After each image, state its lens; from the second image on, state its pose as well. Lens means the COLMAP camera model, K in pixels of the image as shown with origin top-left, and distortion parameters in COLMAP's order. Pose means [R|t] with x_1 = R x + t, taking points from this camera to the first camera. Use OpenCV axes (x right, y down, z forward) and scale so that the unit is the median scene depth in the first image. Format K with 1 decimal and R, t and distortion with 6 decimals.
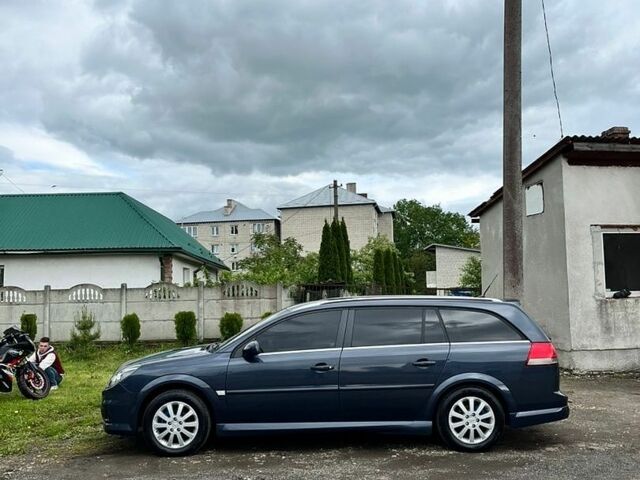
lens RADIAL K [[648.2, 0, 320.0], [0, 648.2, 240.0], [0, 0, 1]] dist [0.026054, 0.005298]
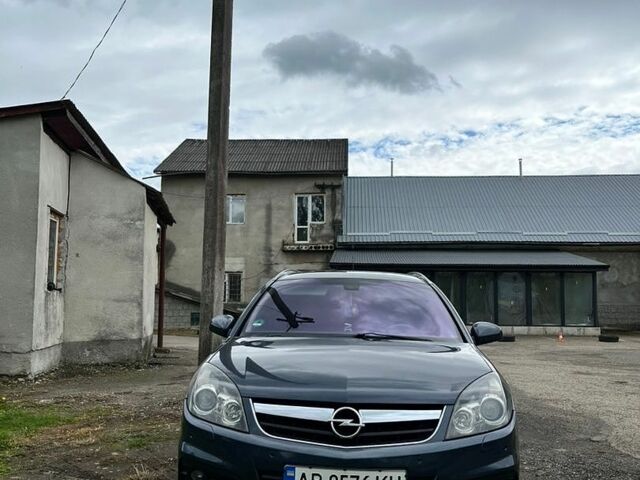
lens RADIAL K [[648.2, 0, 320.0], [0, 648.2, 240.0], [0, 0, 1]] dist [0.026054, 0.005298]
pose [[-0.021517, 0.106766, 0.994051, -0.448606], [-0.086555, 0.990349, -0.108242, 0.085781], [-0.996015, -0.088369, -0.012068, 0.641767]]
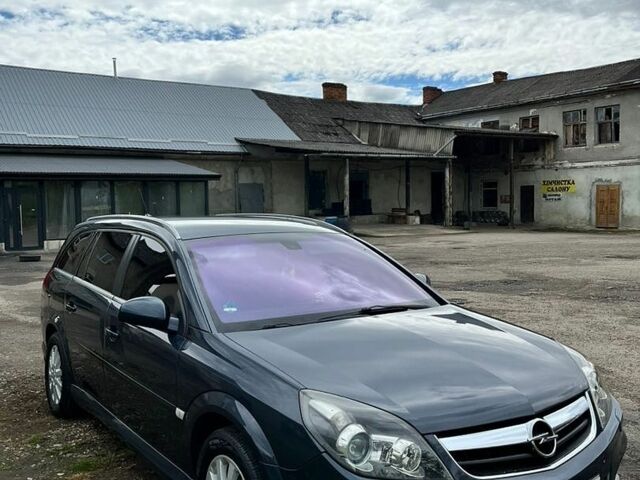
lens RADIAL K [[648.2, 0, 320.0], [0, 648.2, 240.0], [0, 0, 1]] dist [0.026054, 0.005298]
pose [[-0.635760, -0.024842, 0.771487, -0.315307], [-0.037255, 0.999305, 0.001477, 0.066732], [-0.770987, -0.027802, -0.636243, 0.805850]]
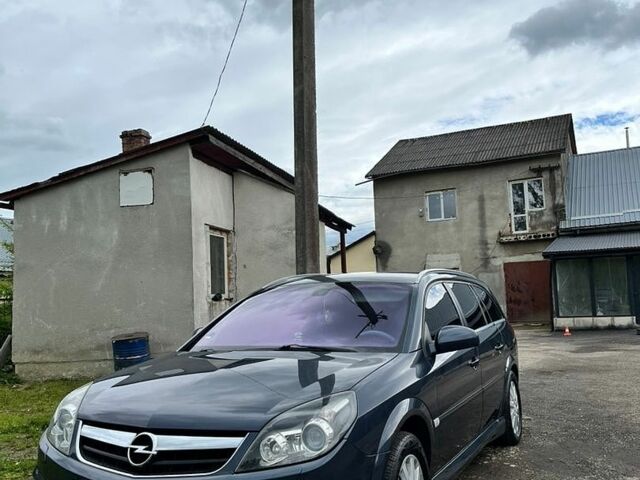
lens RADIAL K [[648.2, 0, 320.0], [0, 648.2, 240.0], [0, 0, 1]] dist [0.026054, 0.005298]
pose [[0.375011, 0.086392, 0.922986, -0.393301], [-0.035319, 0.996257, -0.078900, 0.069758], [-0.926347, -0.003010, 0.376658, 0.483611]]
